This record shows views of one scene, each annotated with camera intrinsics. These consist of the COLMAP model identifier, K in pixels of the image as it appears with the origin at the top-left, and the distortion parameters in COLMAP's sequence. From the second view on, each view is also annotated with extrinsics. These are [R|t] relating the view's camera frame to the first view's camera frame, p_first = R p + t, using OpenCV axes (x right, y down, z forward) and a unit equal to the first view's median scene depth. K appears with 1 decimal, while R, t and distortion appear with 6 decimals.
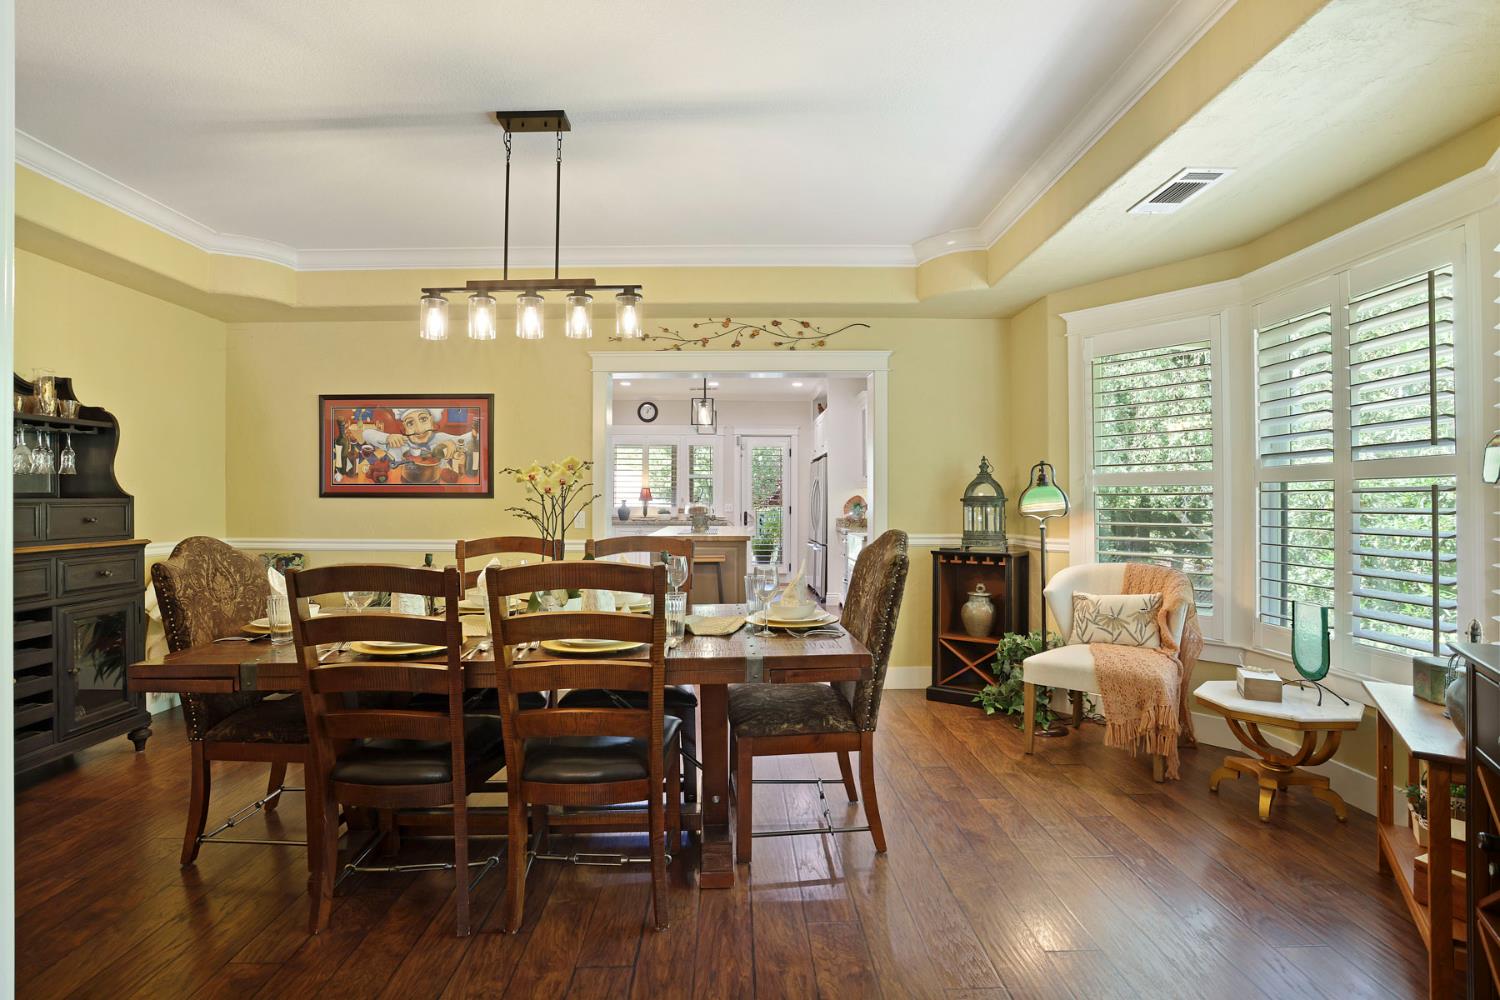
lens RADIAL K [[733.8, 0, 733.8], [0, 733.8, 498.4], [0, 0, 1]] dist [-0.074425, 0.033787]
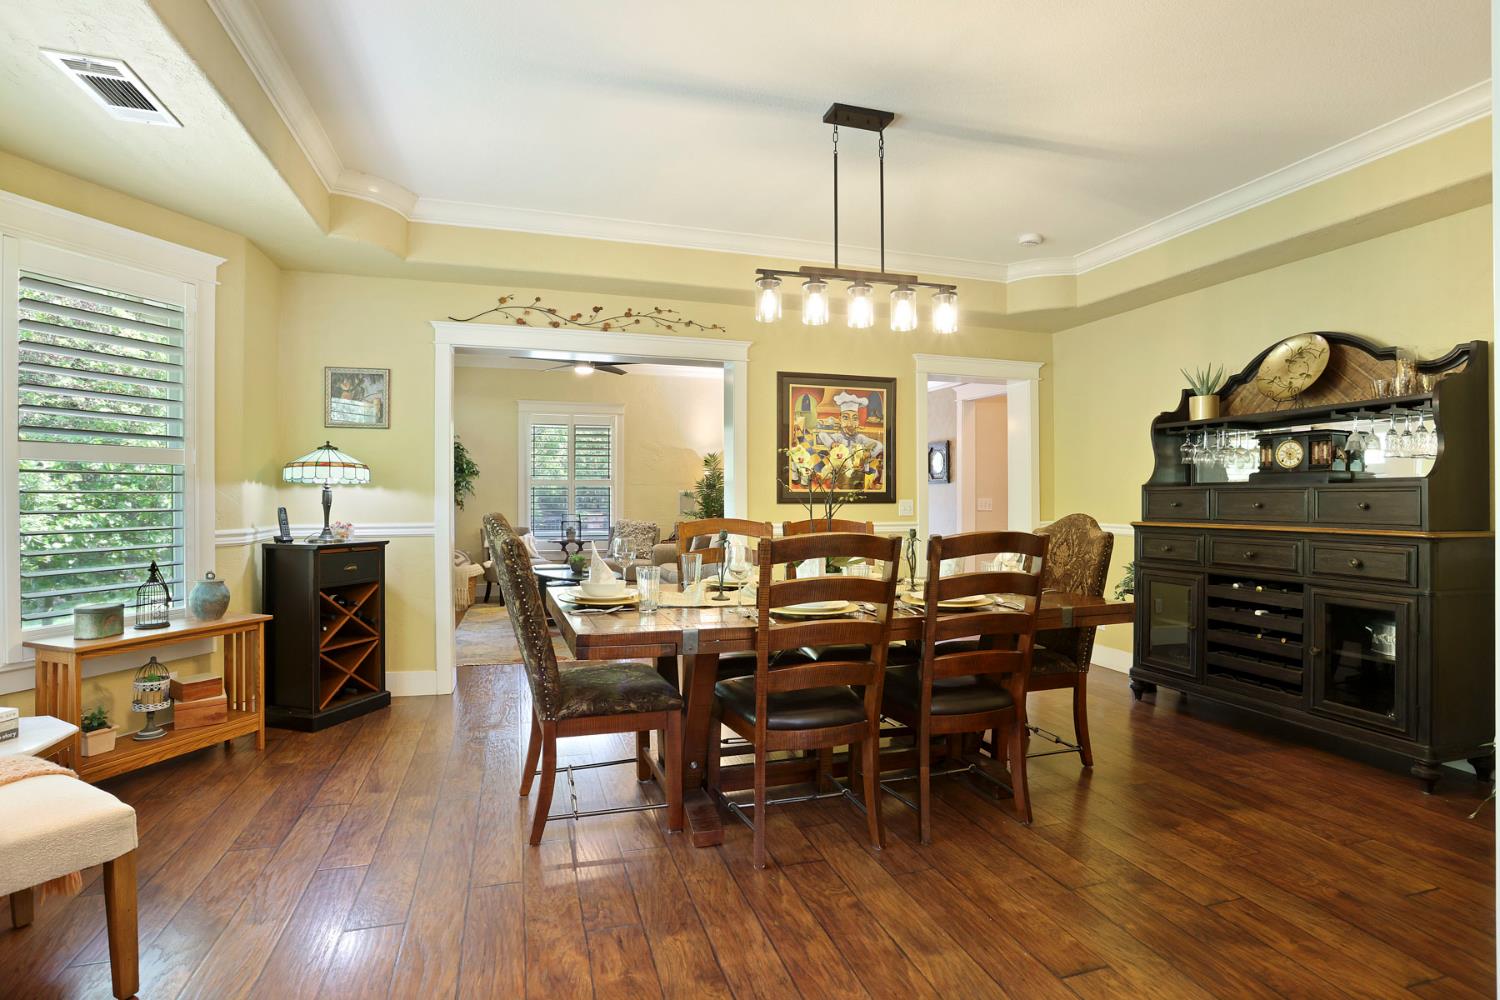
lens RADIAL K [[738.2, 0, 713.6], [0, 738.2, 504.0], [0, 0, 1]] dist [-0.001414, -0.000300]
pose [[0.971072, -0.000802, 0.238785, -0.754945], [-0.008371, 0.999265, 0.037398, 0.006259], [-0.238640, -0.038315, 0.970352, -0.029424]]
